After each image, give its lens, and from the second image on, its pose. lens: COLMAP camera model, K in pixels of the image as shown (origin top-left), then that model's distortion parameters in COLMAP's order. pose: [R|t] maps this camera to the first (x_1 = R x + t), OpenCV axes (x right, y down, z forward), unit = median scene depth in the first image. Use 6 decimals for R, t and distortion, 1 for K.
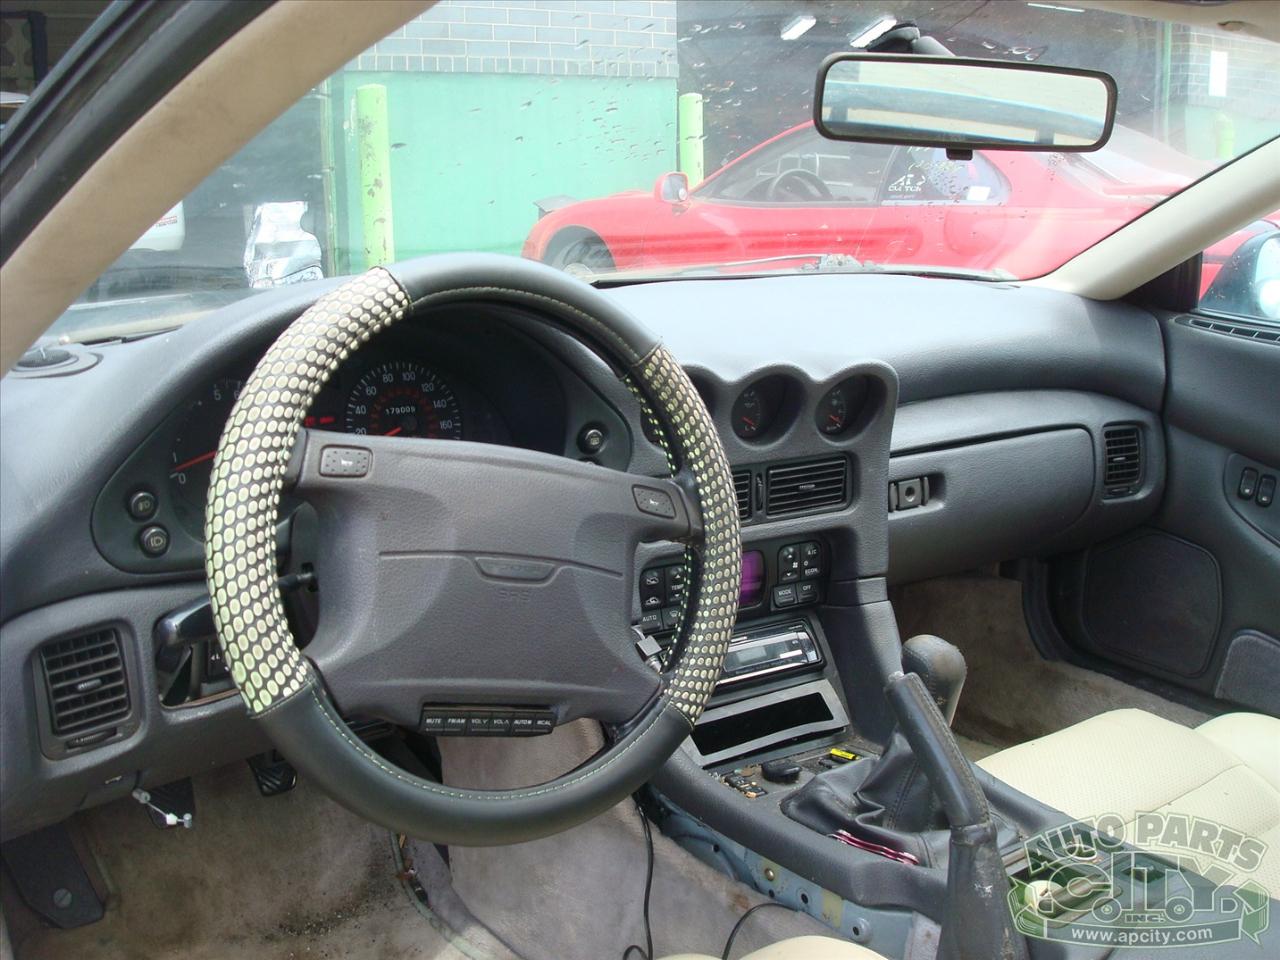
lens RADIAL K [[1319.5, 0, 626.2], [0, 1319.5, 486.9], [0, 0, 1]] dist [-0.111674, 0.000000]
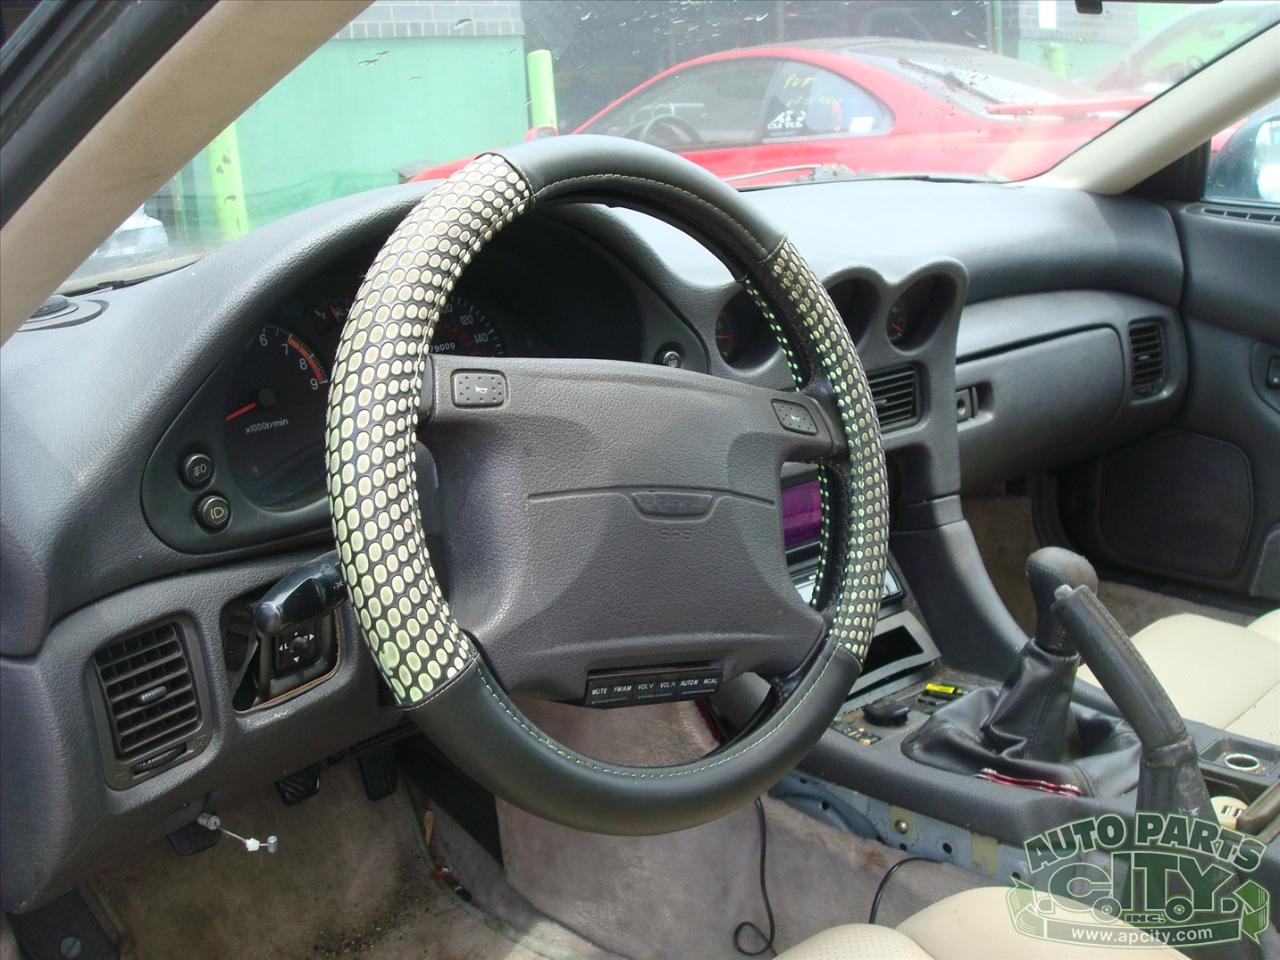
lens RADIAL K [[1319.5, 0, 620.1], [0, 1319.5, 481.0], [0, 0, 1]] dist [-0.111674, 0.000000]
pose [[0.990913, -0.085941, 0.103465, -0.160299], [0.083773, 0.996168, 0.025136, 0.018657], [-0.105229, -0.016240, 0.994315, 0.126016]]
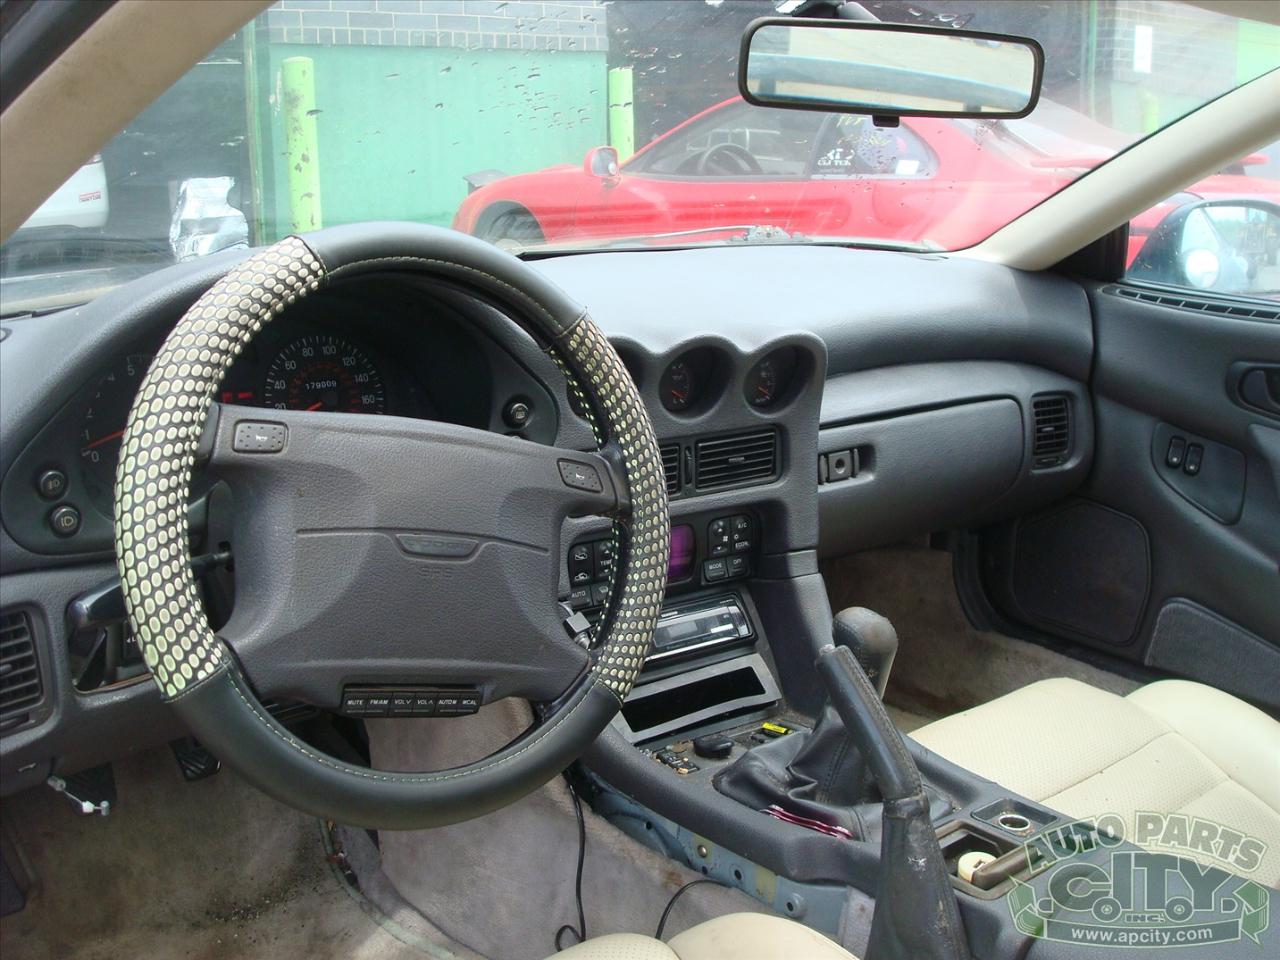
lens RADIAL K [[1319.5, 0, 626.0], [0, 1319.5, 473.7], [0, 0, 1]] dist [-0.111674, 0.000000]
pose [[0.998697, -0.009854, 0.050072, 0.005474], [0.009438, 0.999919, 0.008535, 0.001686], [-0.050152, -0.008052, 0.998709, 0.015512]]
